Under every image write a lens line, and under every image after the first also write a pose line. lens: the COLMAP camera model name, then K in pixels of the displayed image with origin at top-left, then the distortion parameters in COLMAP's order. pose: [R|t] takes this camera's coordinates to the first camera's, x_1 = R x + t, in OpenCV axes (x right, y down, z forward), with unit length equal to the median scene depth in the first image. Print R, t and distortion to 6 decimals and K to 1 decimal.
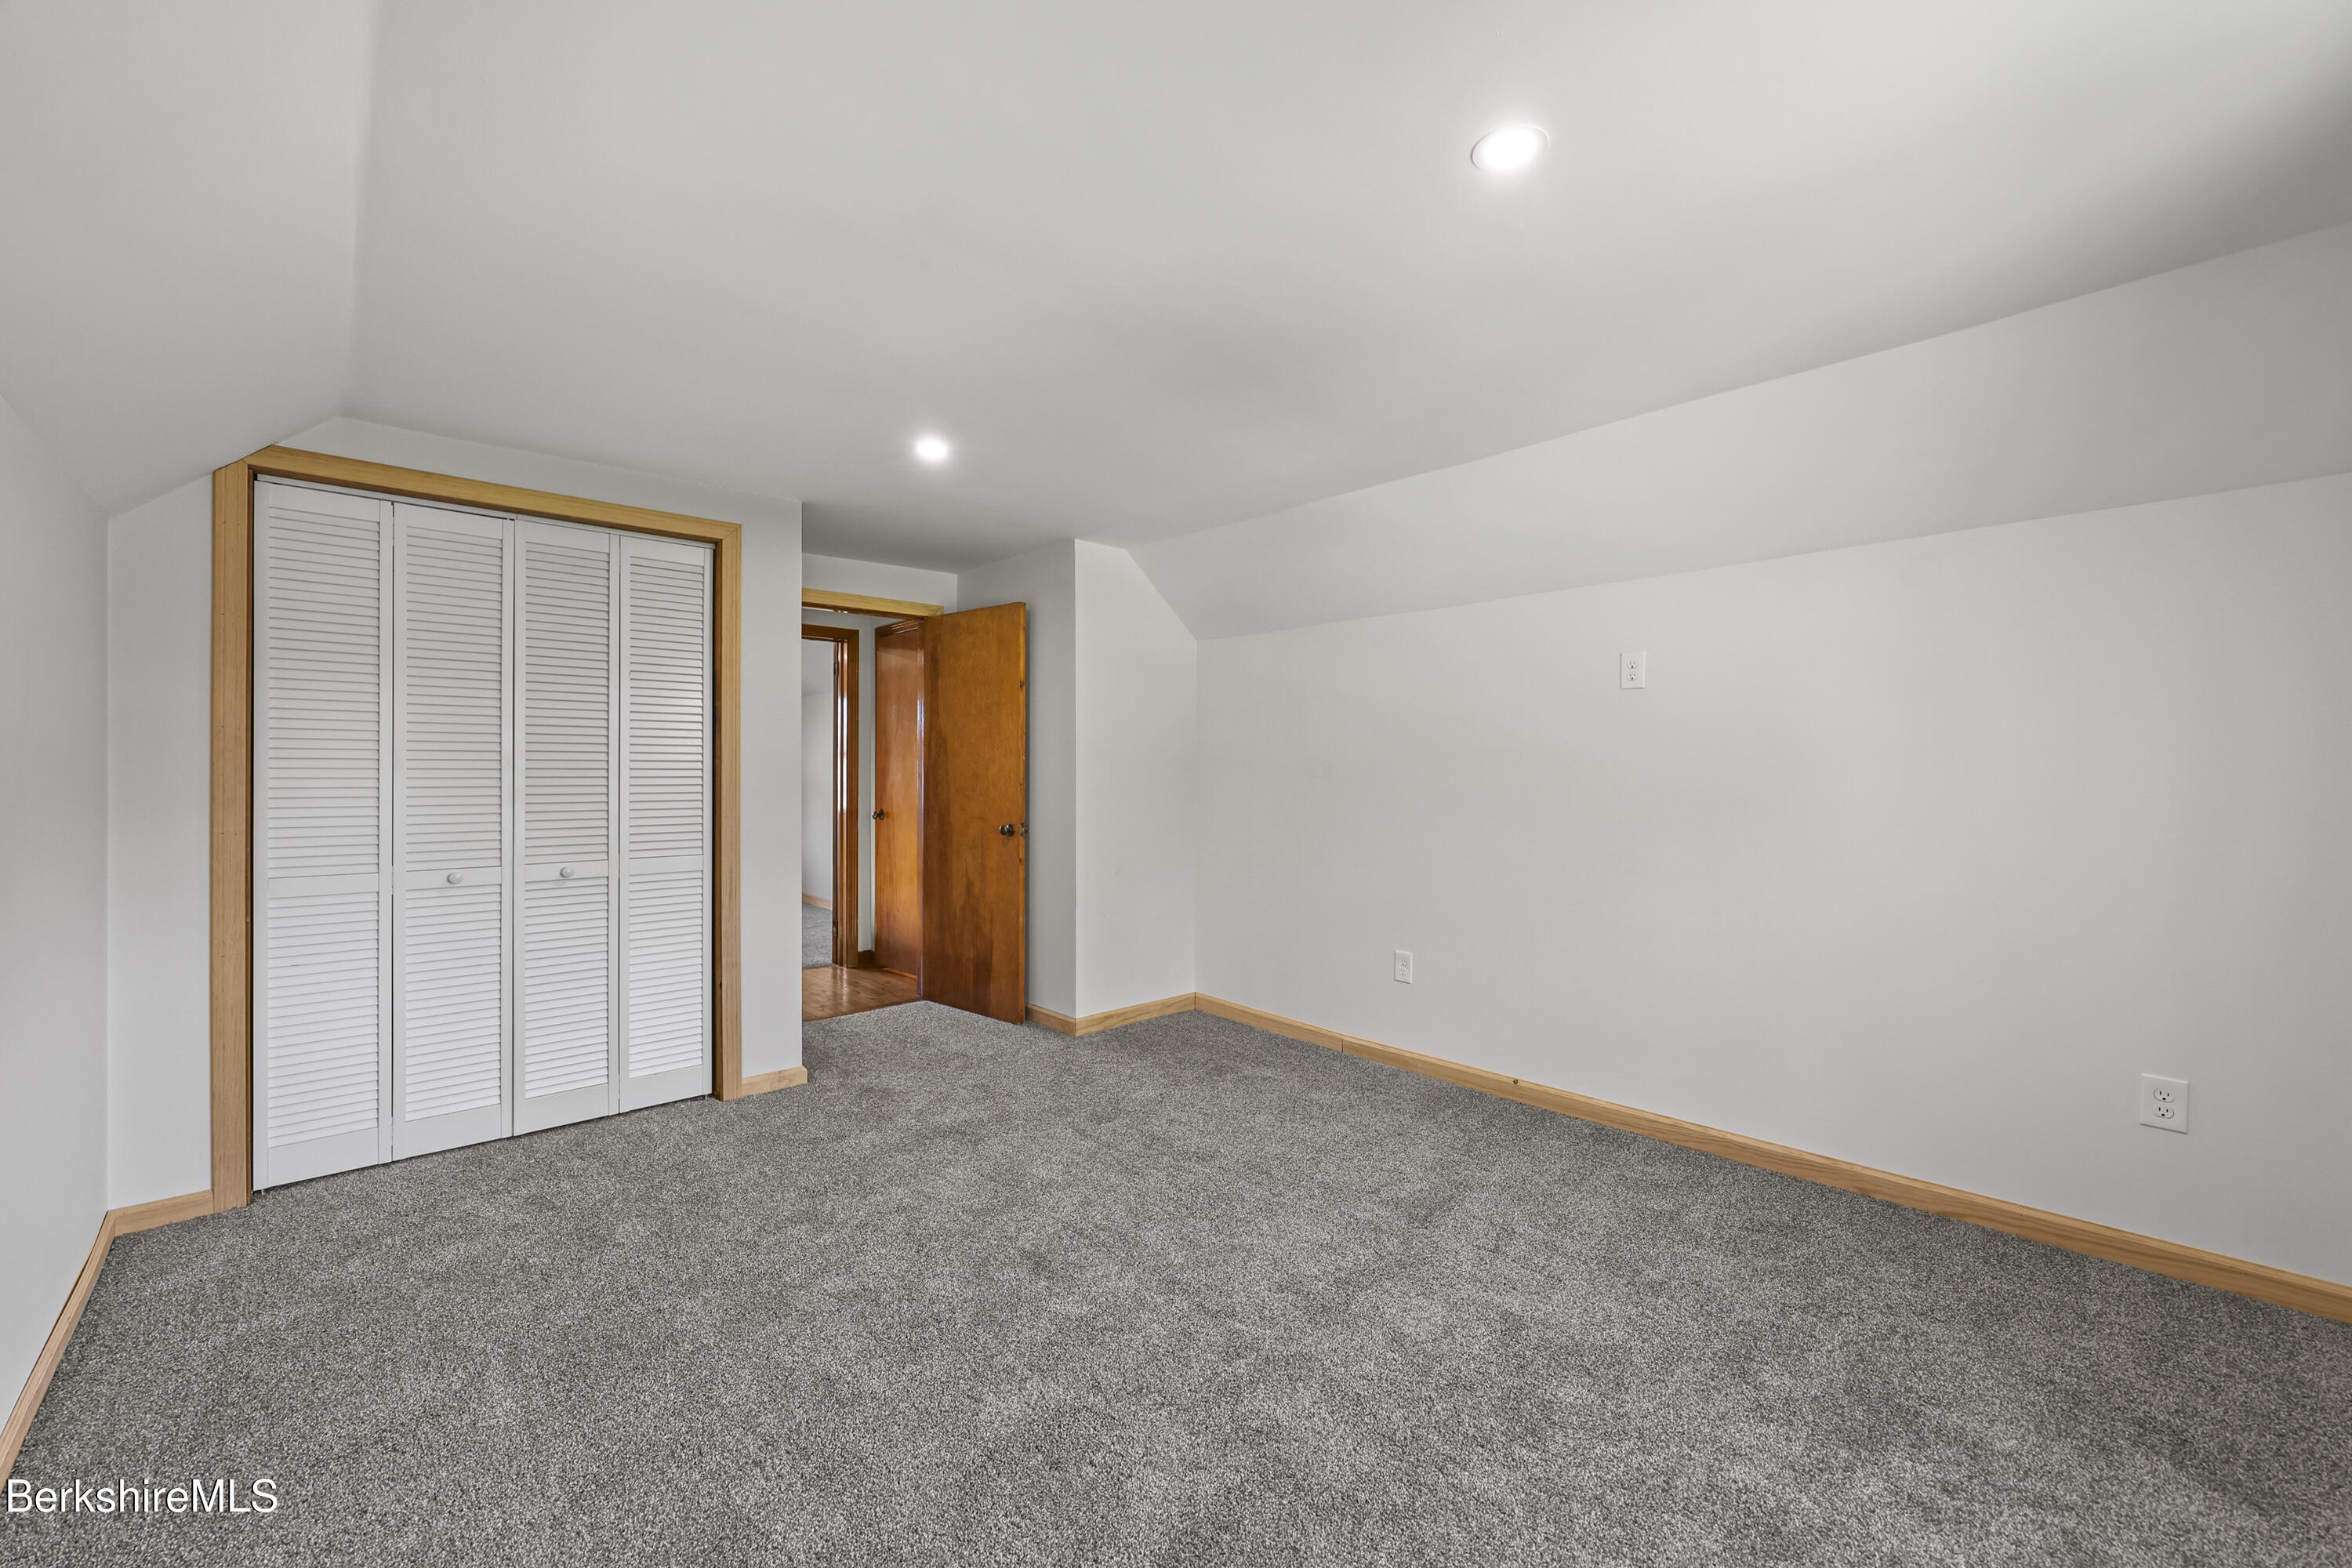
lens RADIAL K [[944.2, 0, 1182.9], [0, 944.2, 774.9], [0, 0, 1]] dist [-0.000013, -0.000124]
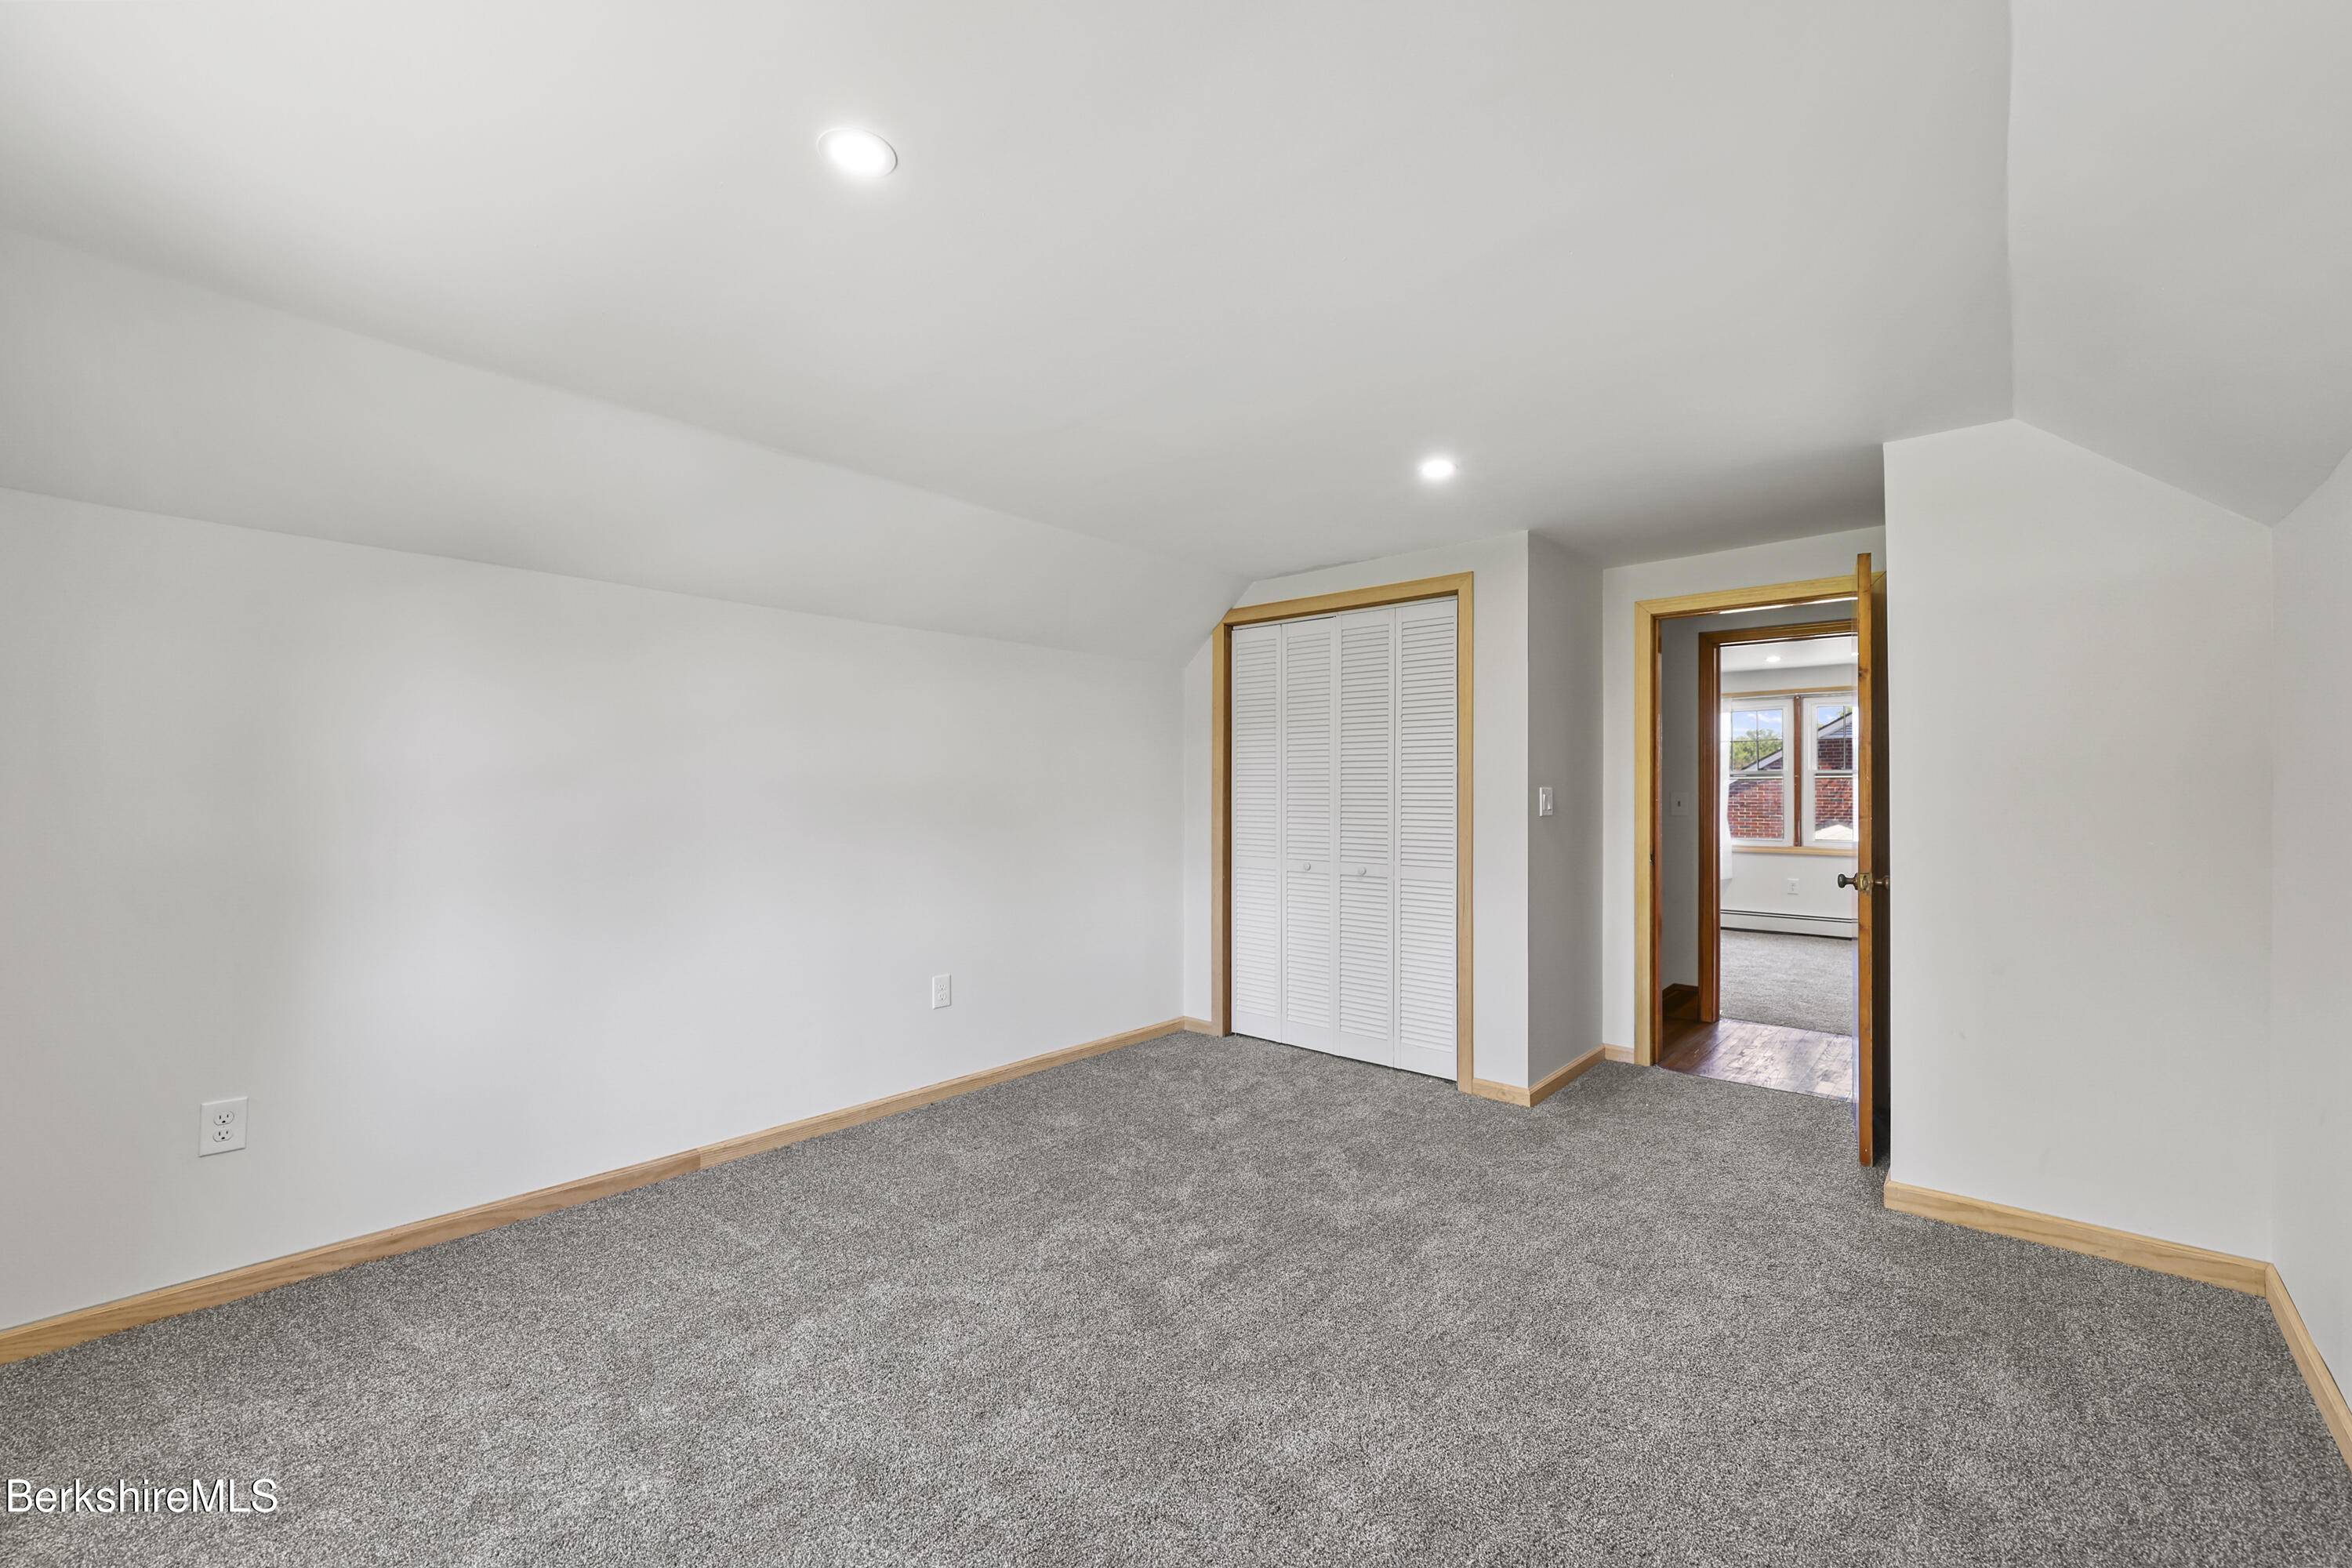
lens RADIAL K [[958.5, 0, 1185.1], [0, 958.5, 785.4], [0, 0, 1]] dist [-0.000336, -0.000578]
pose [[0.102164, -0.005354, -0.994753, 0.646589], [-0.007441, 0.999953, -0.006146, -0.007088], [0.994740, 0.008029, 0.102120, 0.592767]]
